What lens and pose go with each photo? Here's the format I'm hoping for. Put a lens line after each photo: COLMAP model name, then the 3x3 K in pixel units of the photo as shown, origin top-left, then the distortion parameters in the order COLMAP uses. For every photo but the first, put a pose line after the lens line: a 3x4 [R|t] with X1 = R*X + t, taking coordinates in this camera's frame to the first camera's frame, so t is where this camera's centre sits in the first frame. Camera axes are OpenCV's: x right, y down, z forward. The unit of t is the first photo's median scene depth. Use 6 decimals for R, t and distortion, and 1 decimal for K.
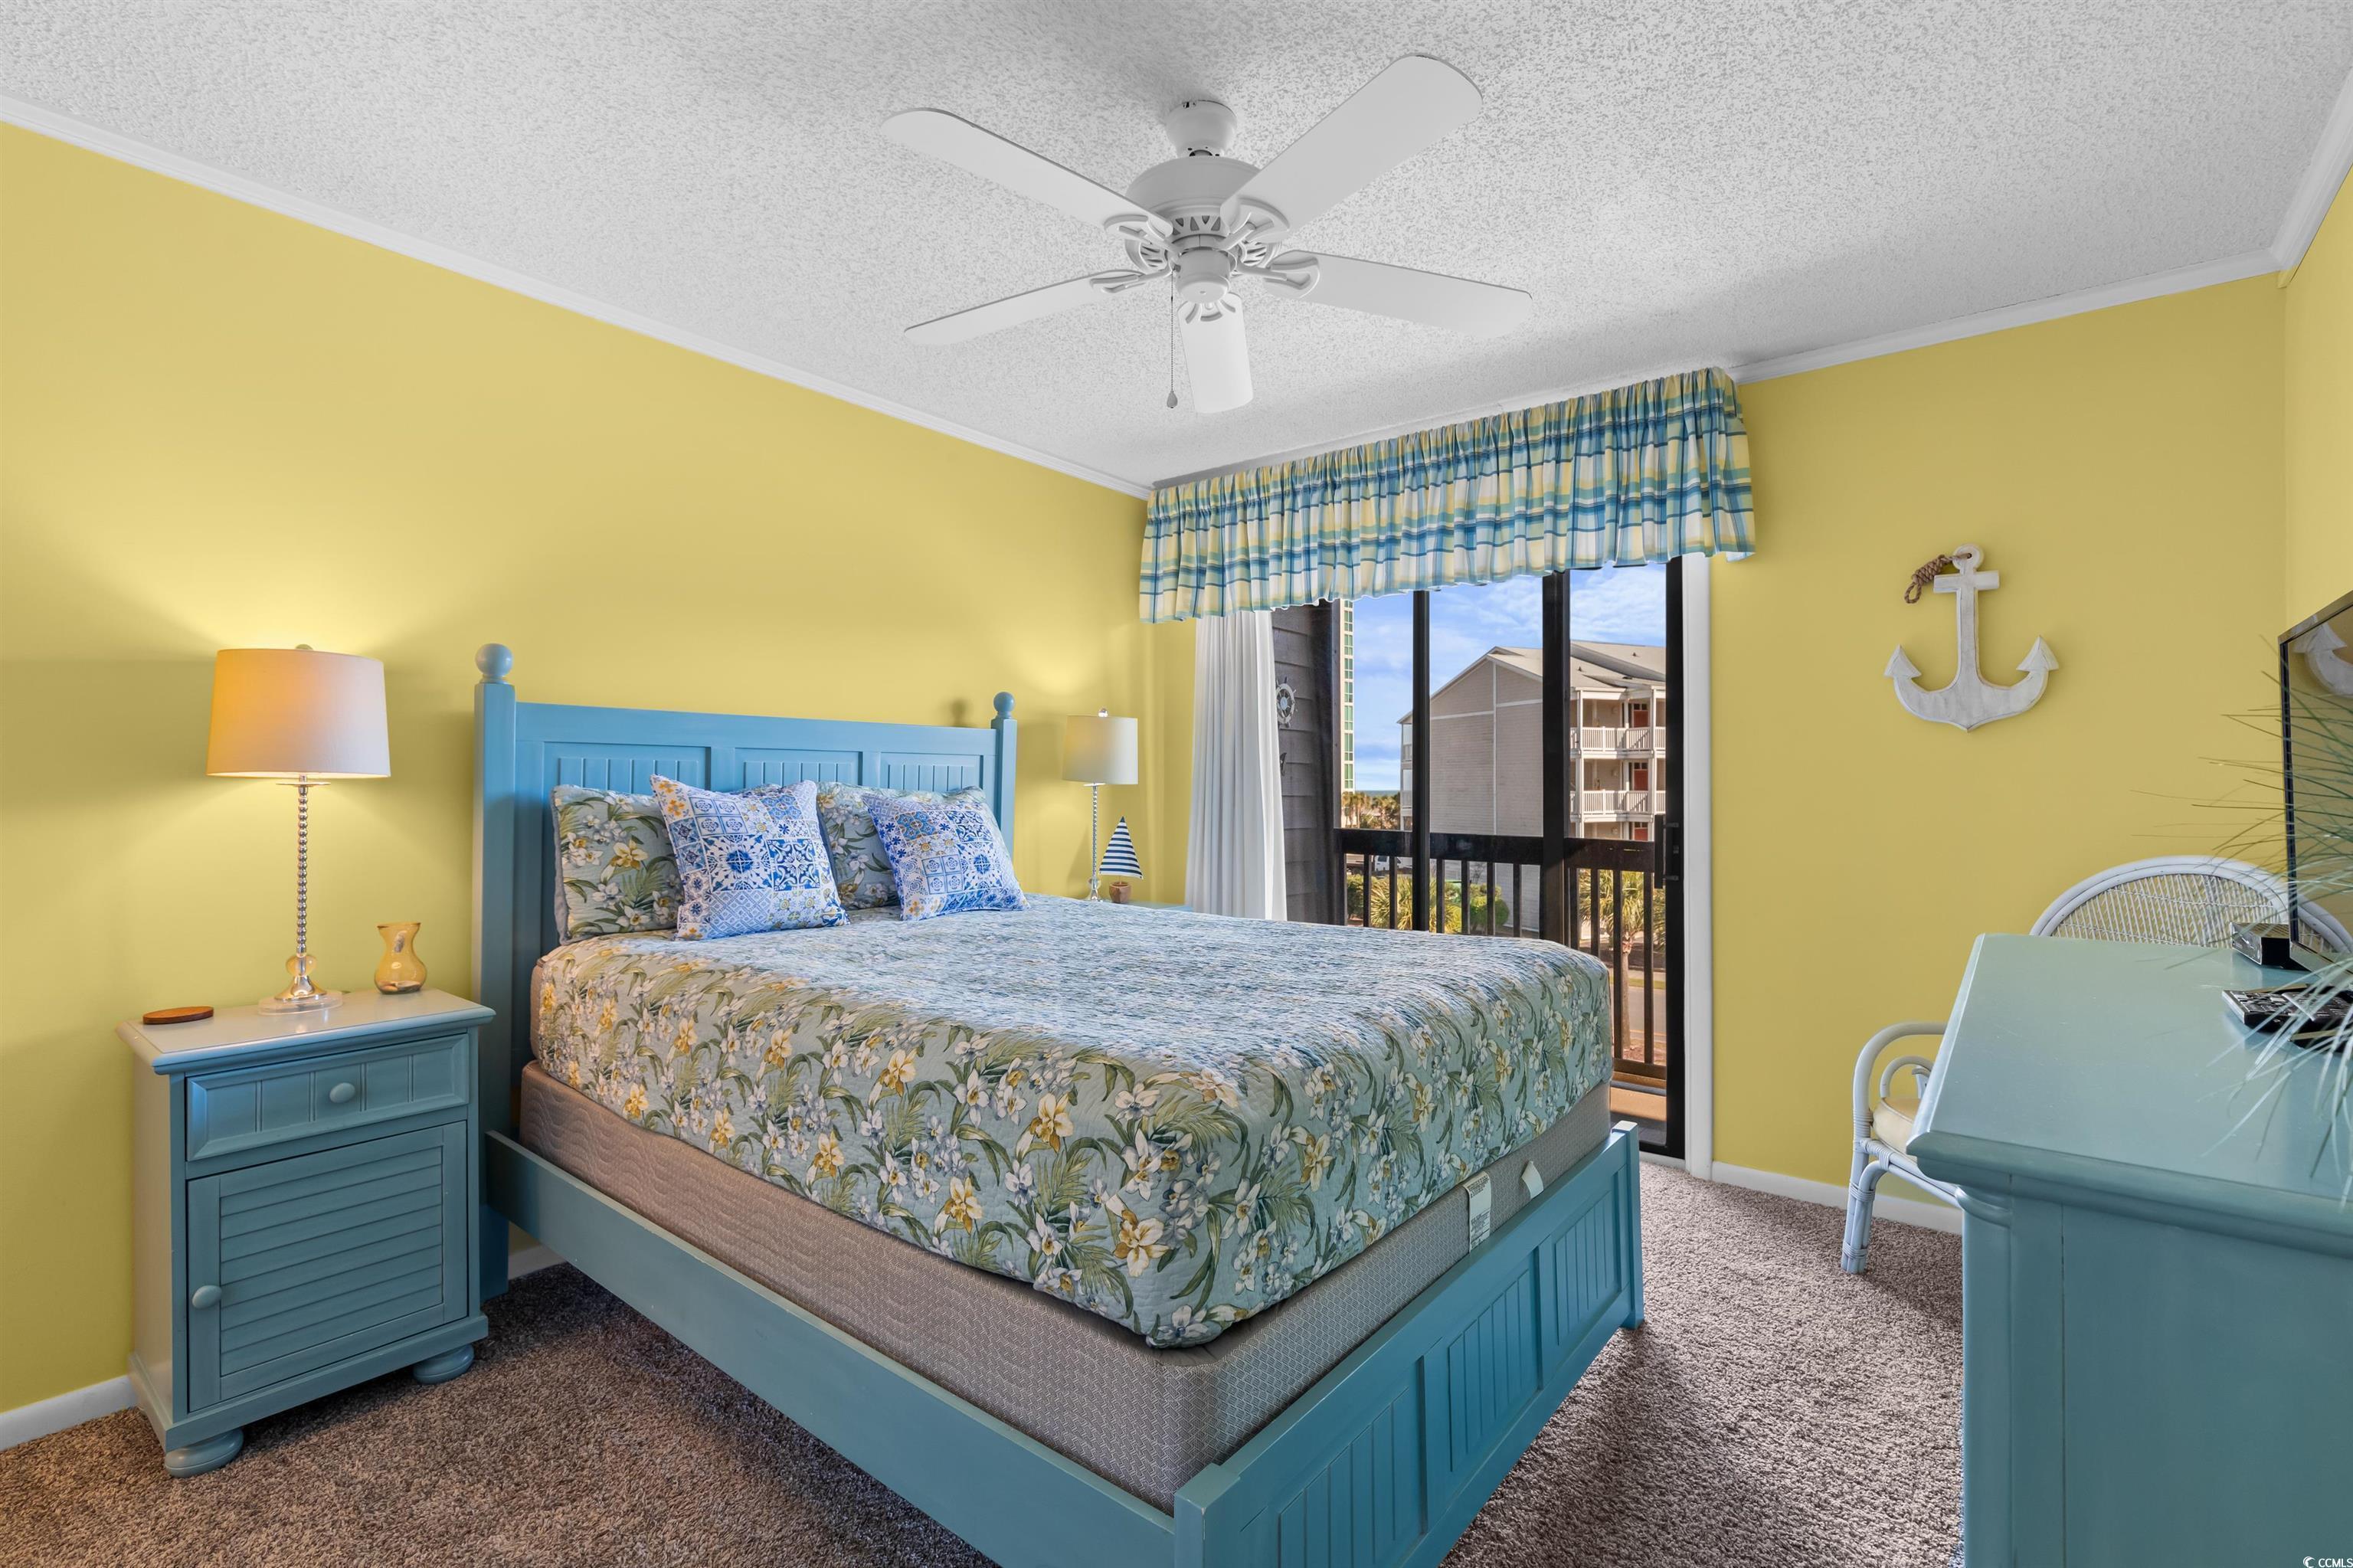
lens RADIAL K [[1059.2, 0, 1178.5], [0, 1059.2, 789.4], [0, 0, 1]] dist [0.010208, -0.004873]
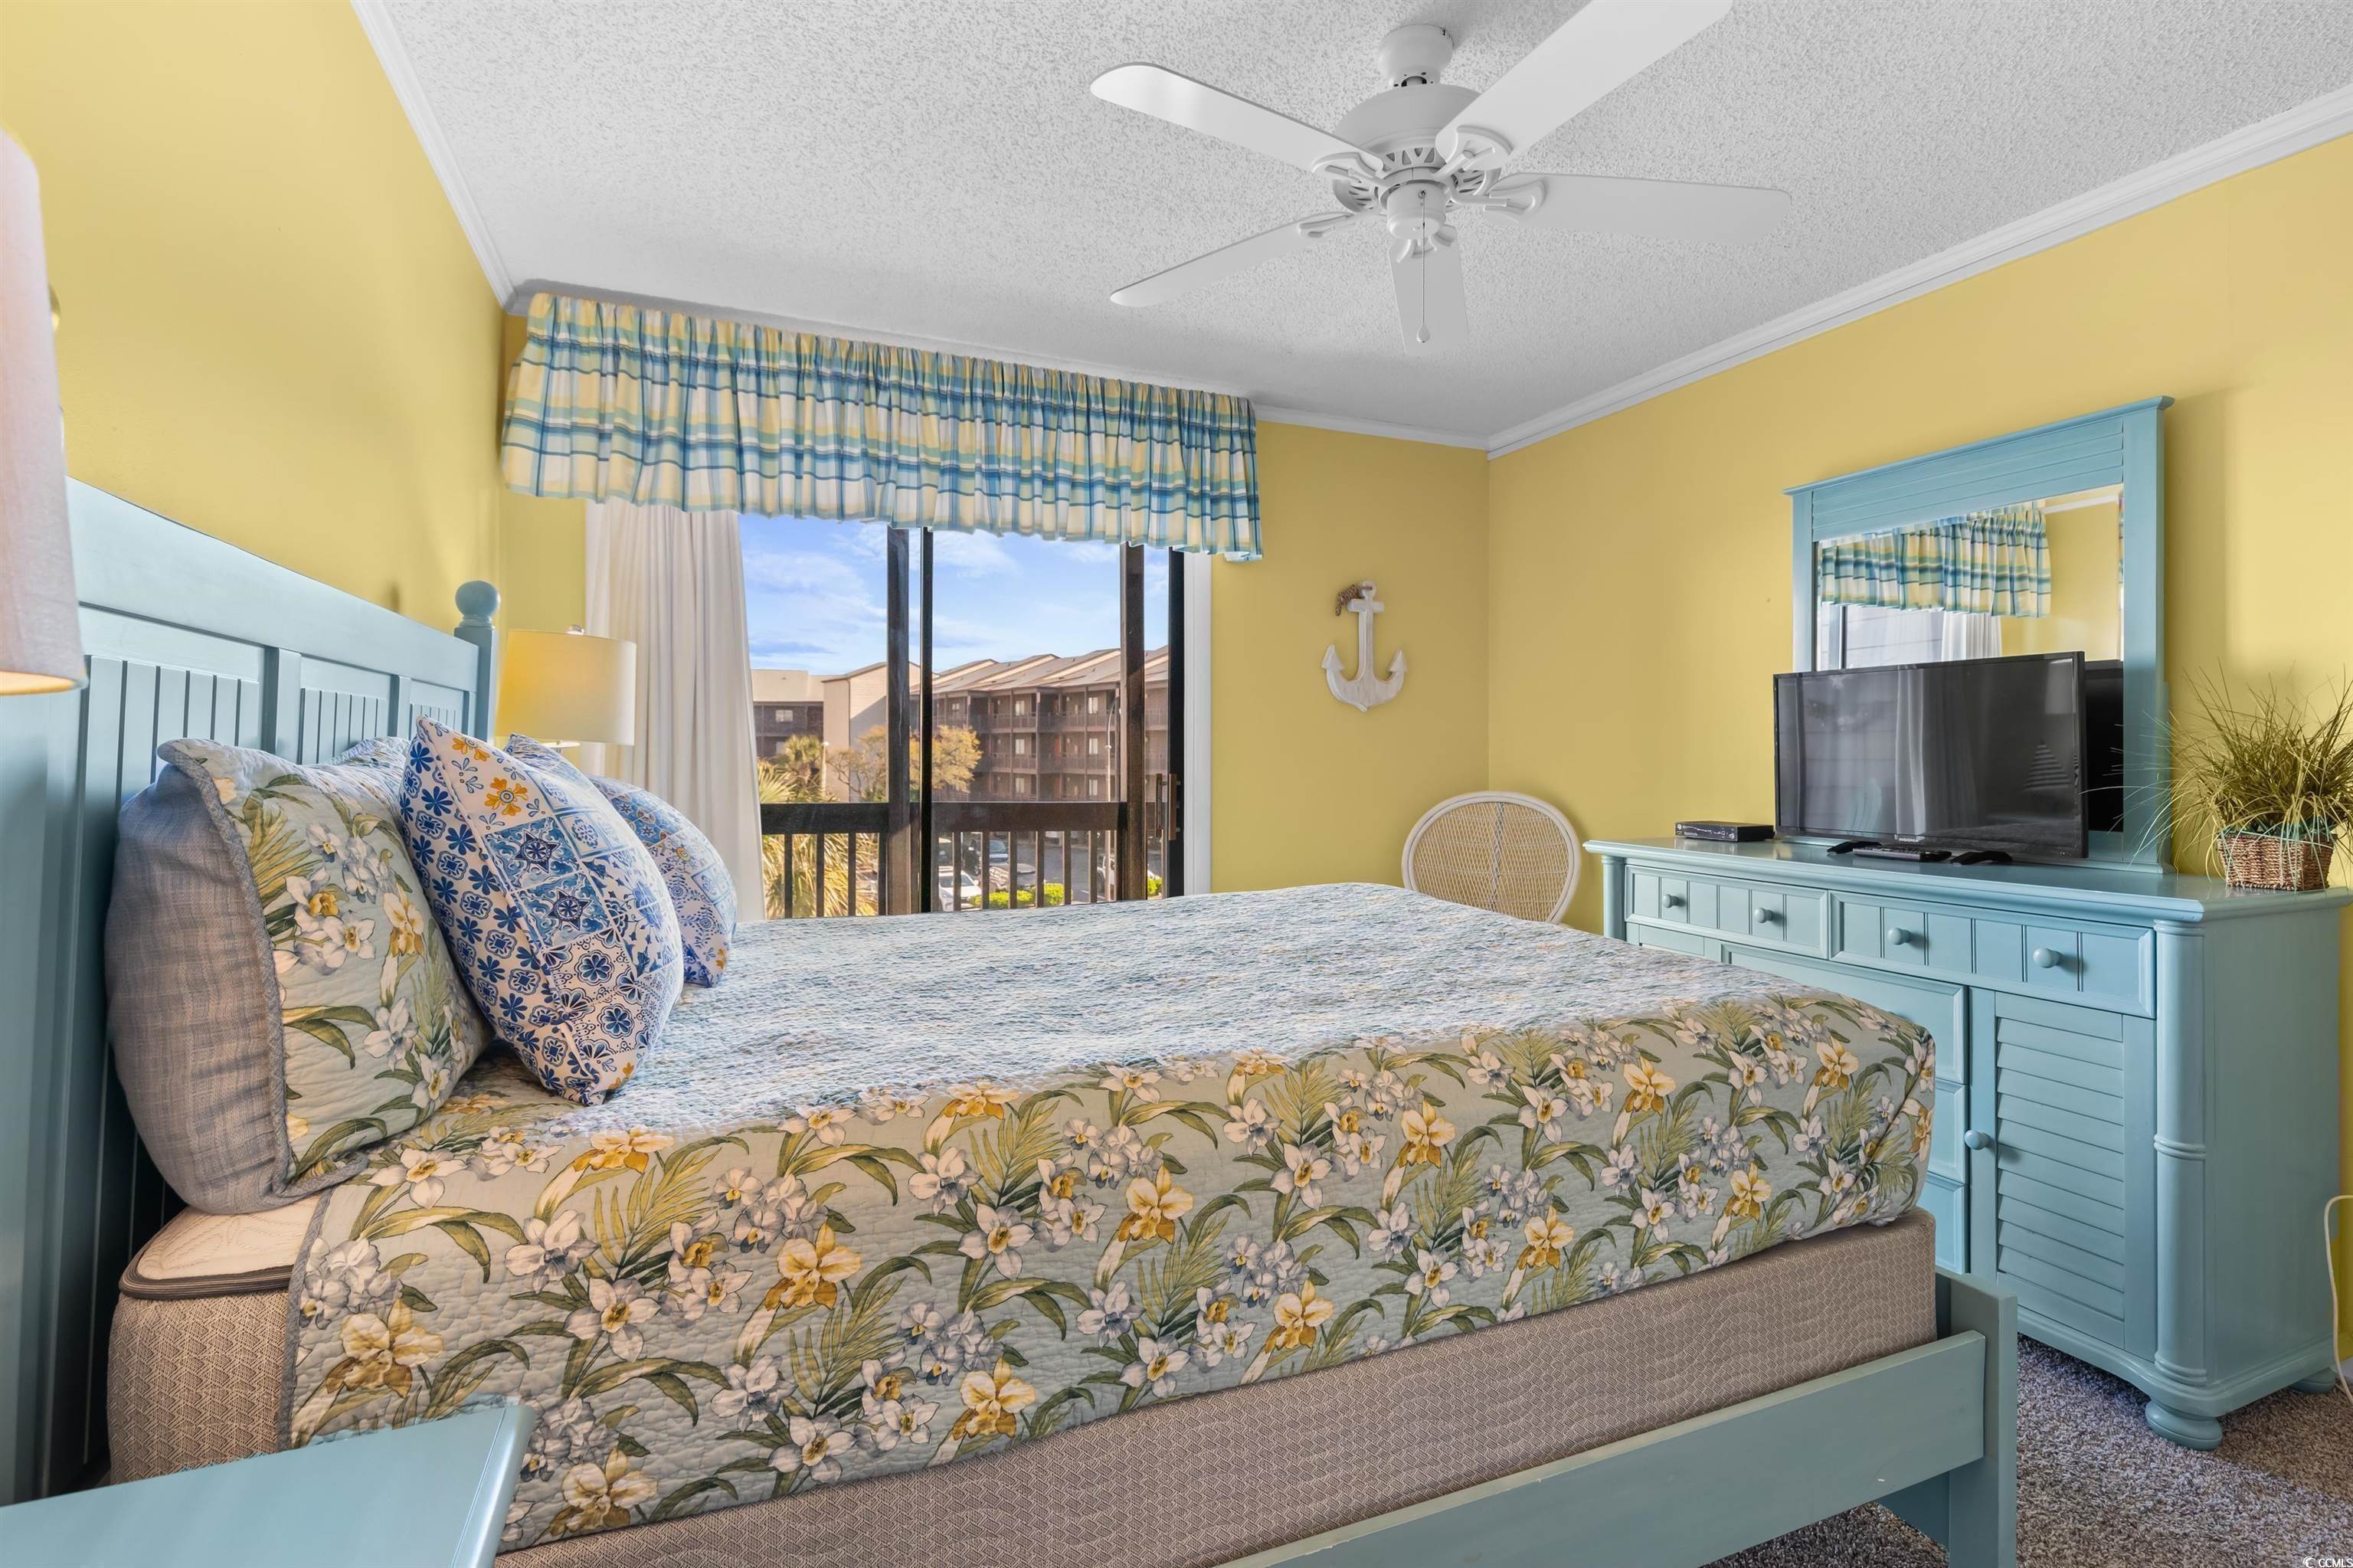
lens RADIAL K [[1103.1, 0, 1185.0], [0, 1103.1, 762.5], [0, 0, 1]] dist [0.002923, 0.000327]
pose [[0.468289, -0.008895, 0.883531, -0.580195], [0.003018, 0.999960, 0.008467, 0.001161], [-0.883570, -0.001299, 0.468297, 0.443324]]
